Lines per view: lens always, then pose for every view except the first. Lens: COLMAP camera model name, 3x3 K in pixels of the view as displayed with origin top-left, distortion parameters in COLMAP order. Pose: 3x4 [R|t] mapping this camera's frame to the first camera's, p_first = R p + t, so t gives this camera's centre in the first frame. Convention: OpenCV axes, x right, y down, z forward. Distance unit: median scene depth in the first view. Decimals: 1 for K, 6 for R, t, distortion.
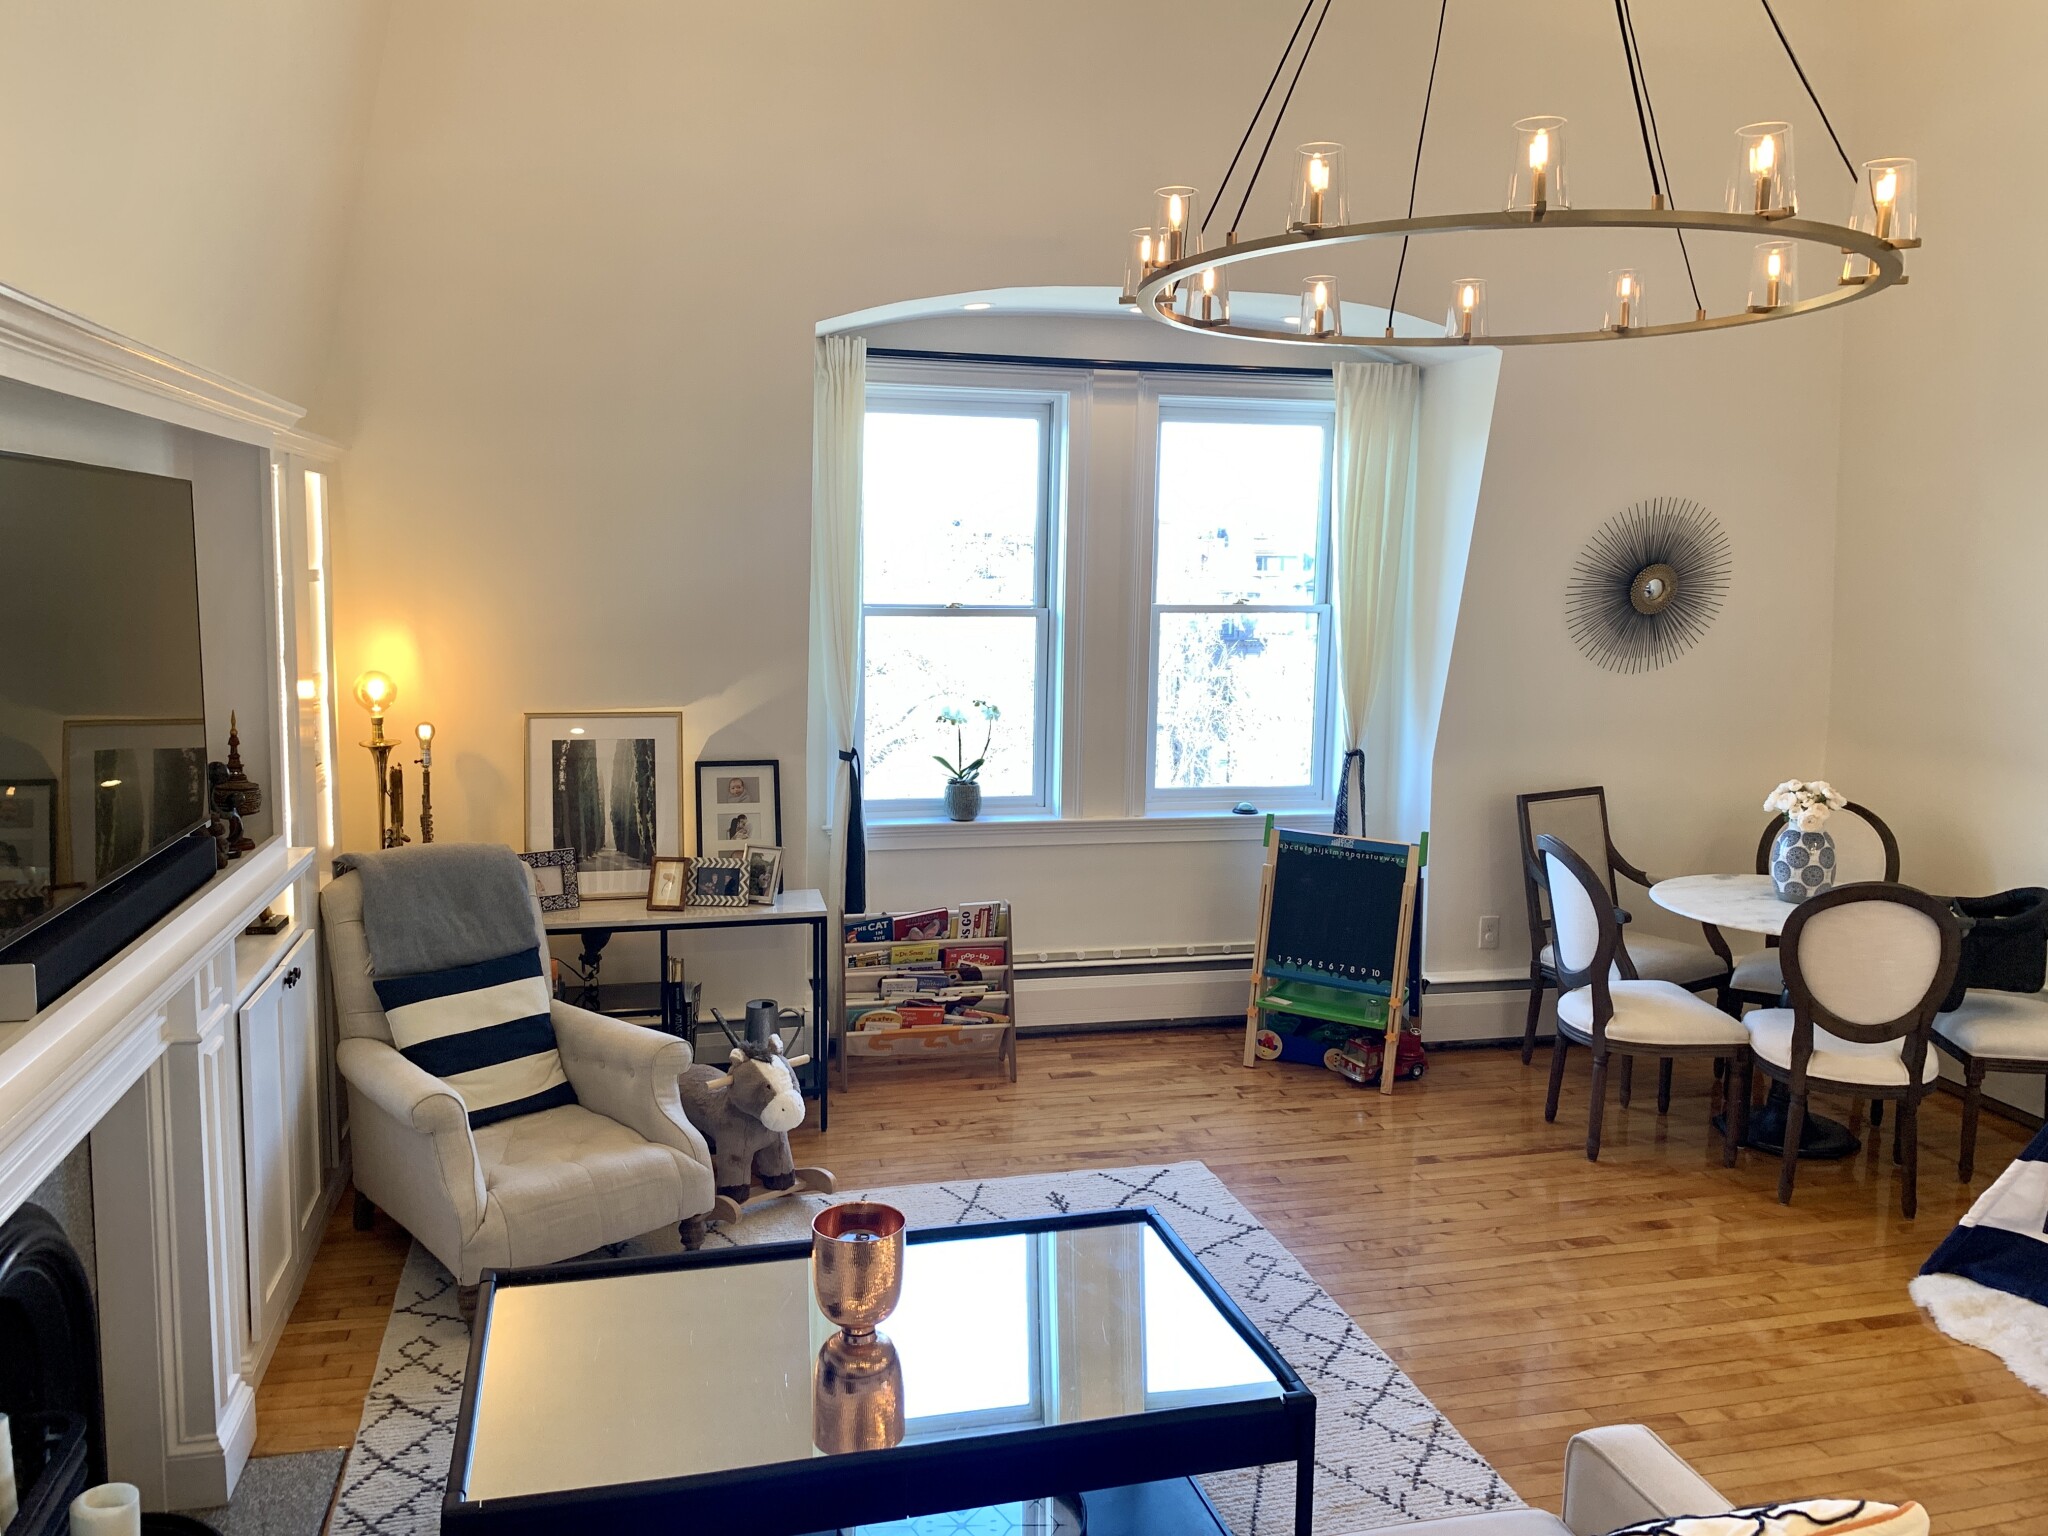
lens RADIAL K [[1563.2, 0, 1031.1], [0, 1563.2, 733.7], [0, 0, 1]] dist [0.054803, -0.069364]
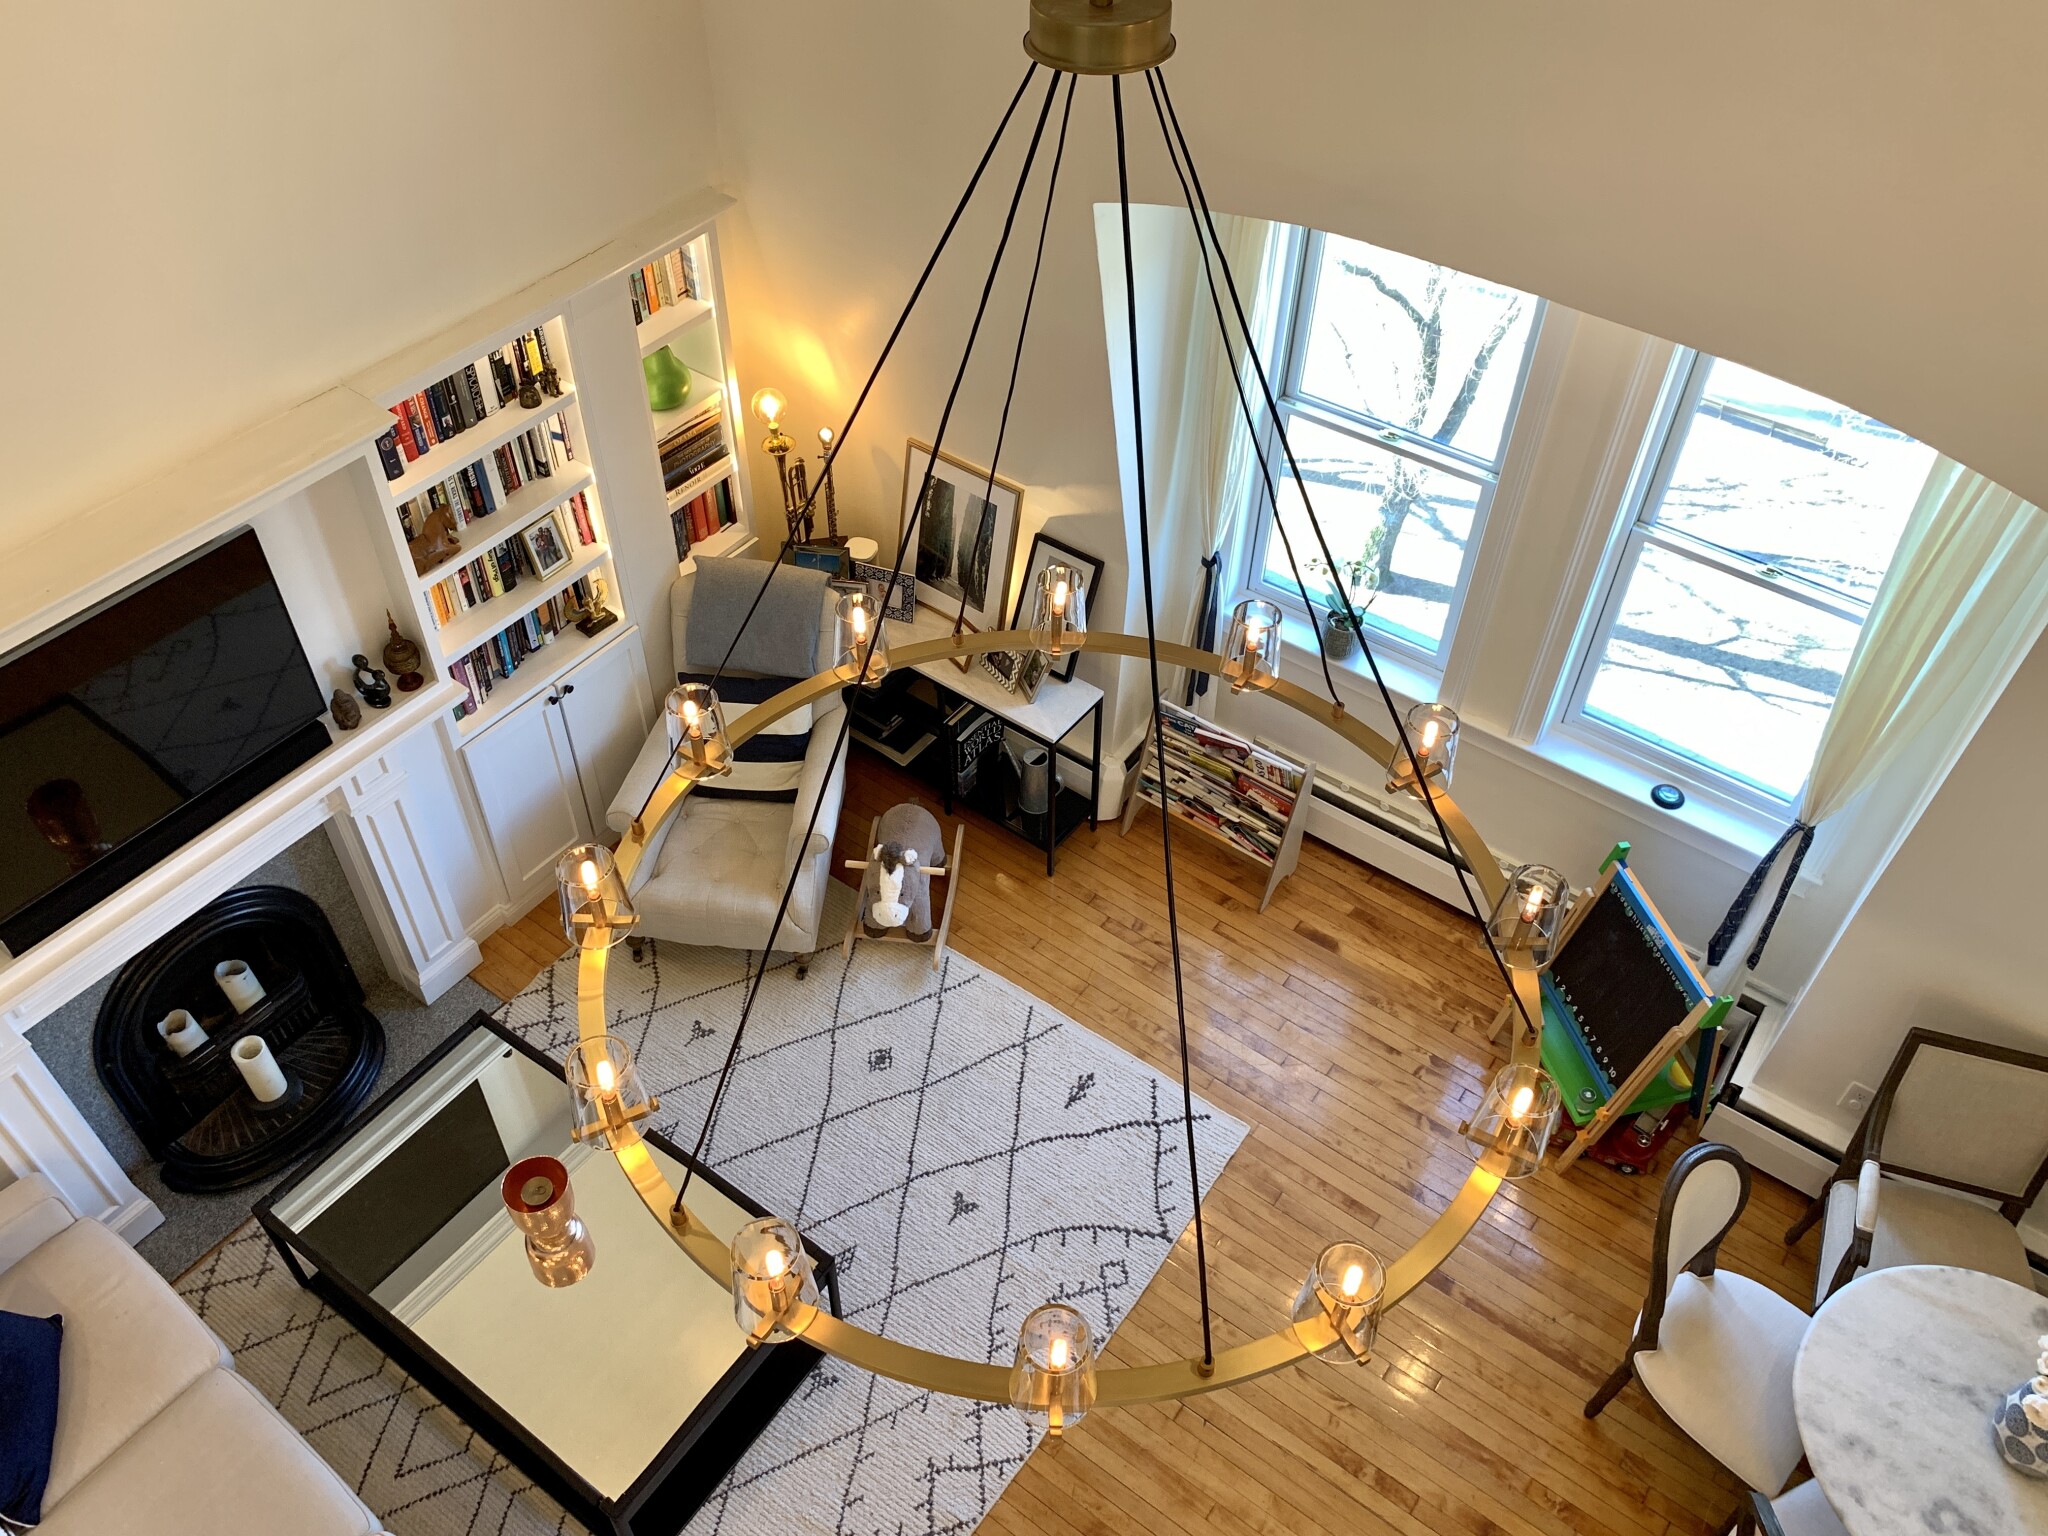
lens RADIAL K [[1563.2, 0, 1008.7], [0, 1563.2, 749.2], [0, 0, 1]] dist [0.054803, -0.069364]
pose [[0.637732, 0.539672, -0.549592, 0.419943], [-0.089036, 0.760383, 0.643343, -0.540819], [0.765095, -0.361347, 0.532971, 0.398019]]
